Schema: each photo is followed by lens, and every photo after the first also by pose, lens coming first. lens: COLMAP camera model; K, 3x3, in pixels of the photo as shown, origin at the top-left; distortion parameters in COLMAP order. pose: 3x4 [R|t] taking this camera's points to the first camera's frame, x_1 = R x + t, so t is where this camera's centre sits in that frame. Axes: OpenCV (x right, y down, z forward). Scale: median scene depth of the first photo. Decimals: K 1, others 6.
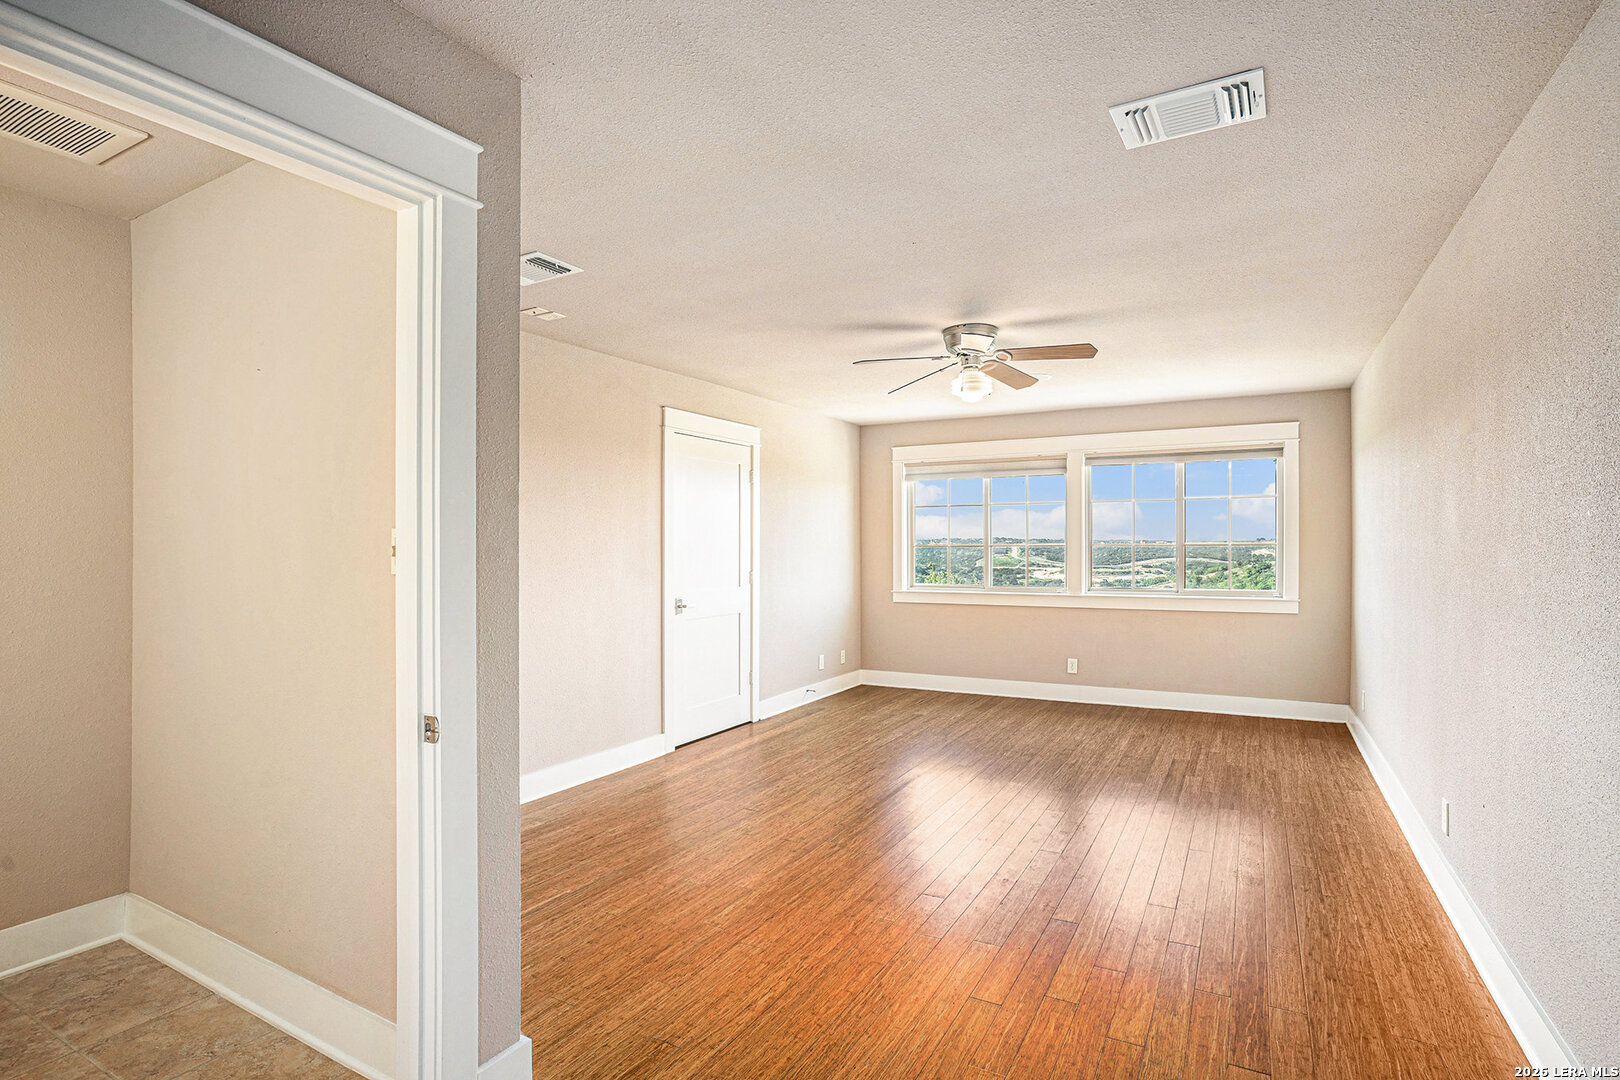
lens RADIAL K [[788.1, 0, 812.4], [0, 788.1, 529.5], [0, 0, 1]] dist [-0.023883, 0.000798]
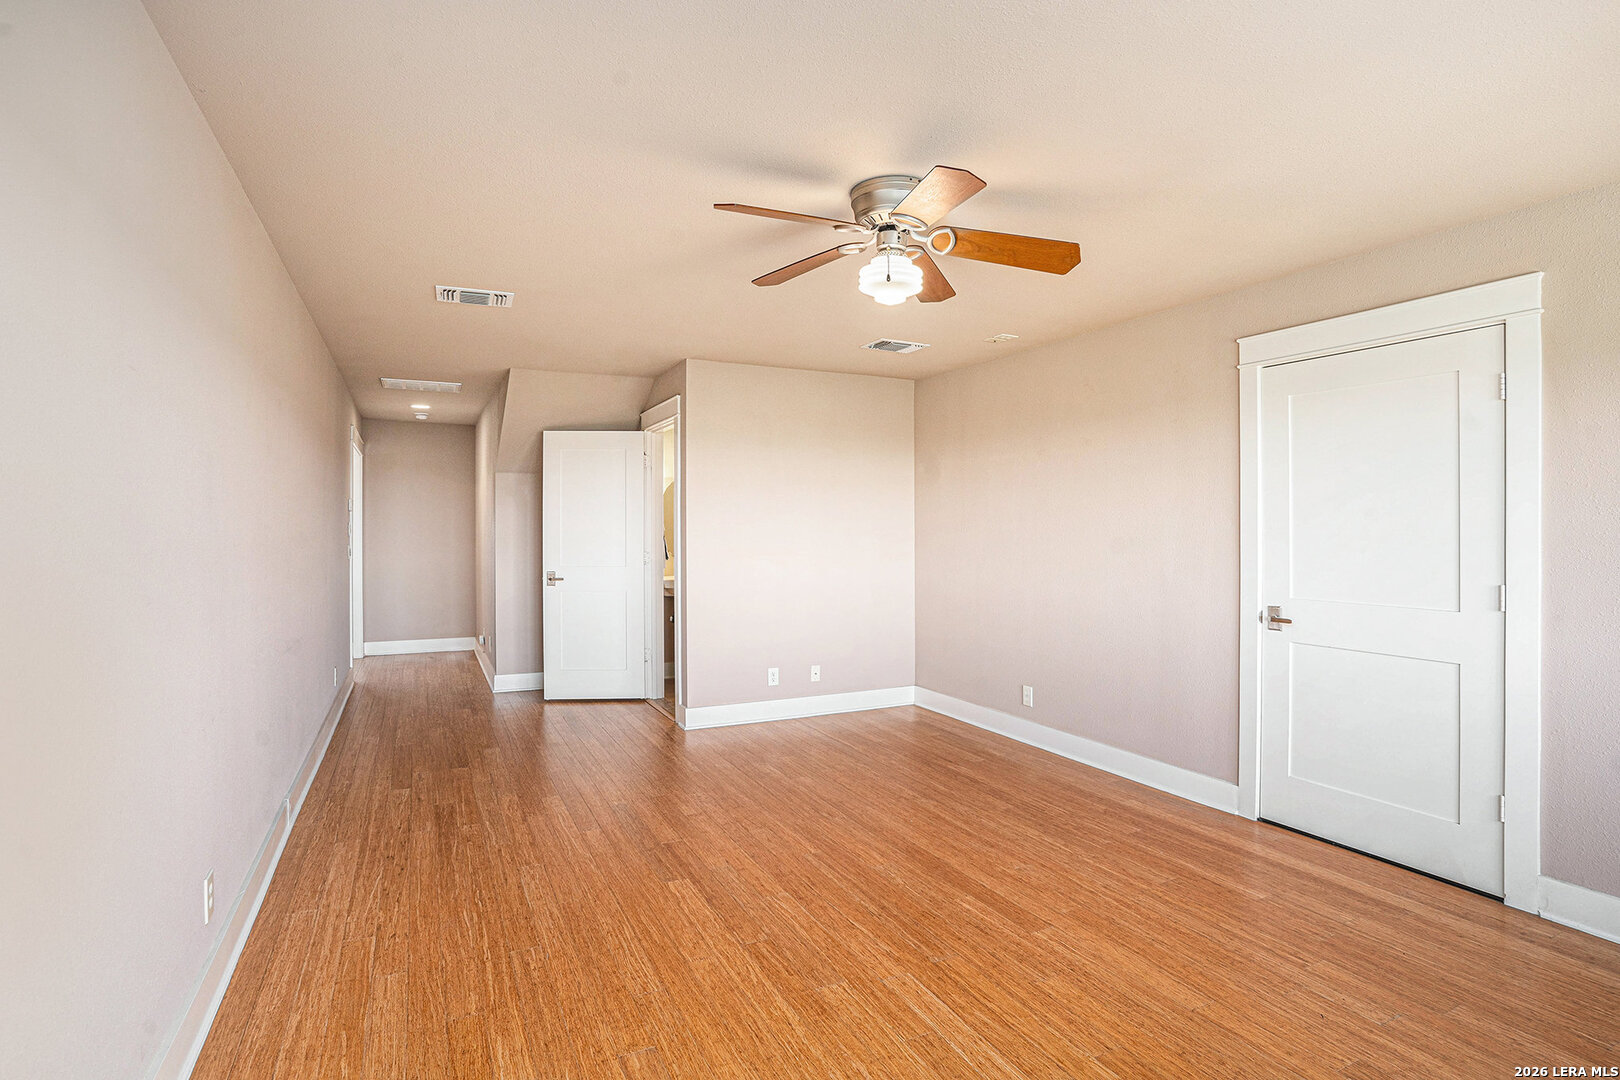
lens RADIAL K [[754.5, 0, 810.0], [0, 754.5, 540.0], [0, 0, 1]] dist [-0.064227, 0.000429]
pose [[-0.542440, 0.010980, -0.840023, 0.745891], [0.015178, 0.999879, 0.003269, 0.025266], [0.839957, -0.010976, -0.542541, 1.288547]]
